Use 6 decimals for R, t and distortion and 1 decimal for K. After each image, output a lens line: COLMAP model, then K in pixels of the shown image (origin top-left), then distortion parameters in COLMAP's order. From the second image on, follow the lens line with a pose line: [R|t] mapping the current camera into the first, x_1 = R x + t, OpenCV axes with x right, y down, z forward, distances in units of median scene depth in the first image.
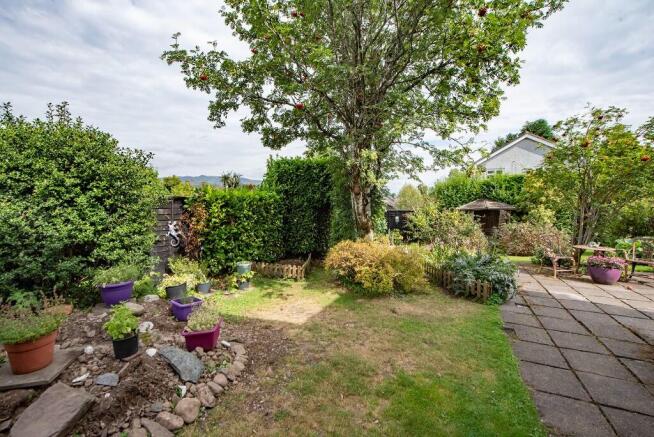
lens RADIAL K [[267.0, 0, 326.8], [0, 267.0, 204.3], [0, 0, 1]] dist [-0.000532, -0.000067]
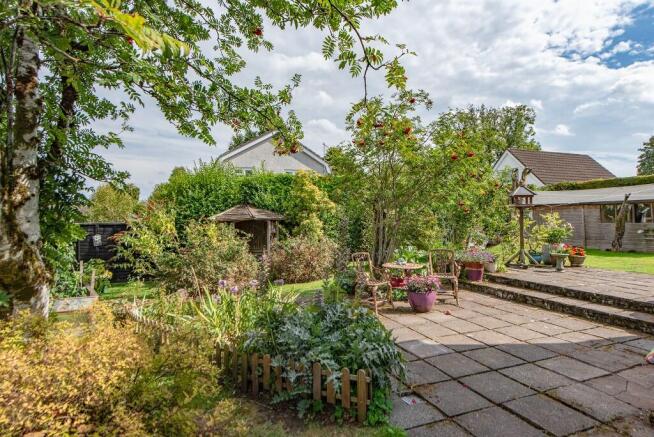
lens RADIAL K [[344.8, 0, 327.0], [0, 344.8, 218.5], [0, 0, 1]] dist [0.022147, -0.000112]
pose [[0.647696, -0.004397, 0.761886, 0.041574], [-0.001865, 0.999971, 0.007357, 0.008580], [-0.761897, -0.006186, 0.647669, 0.275997]]
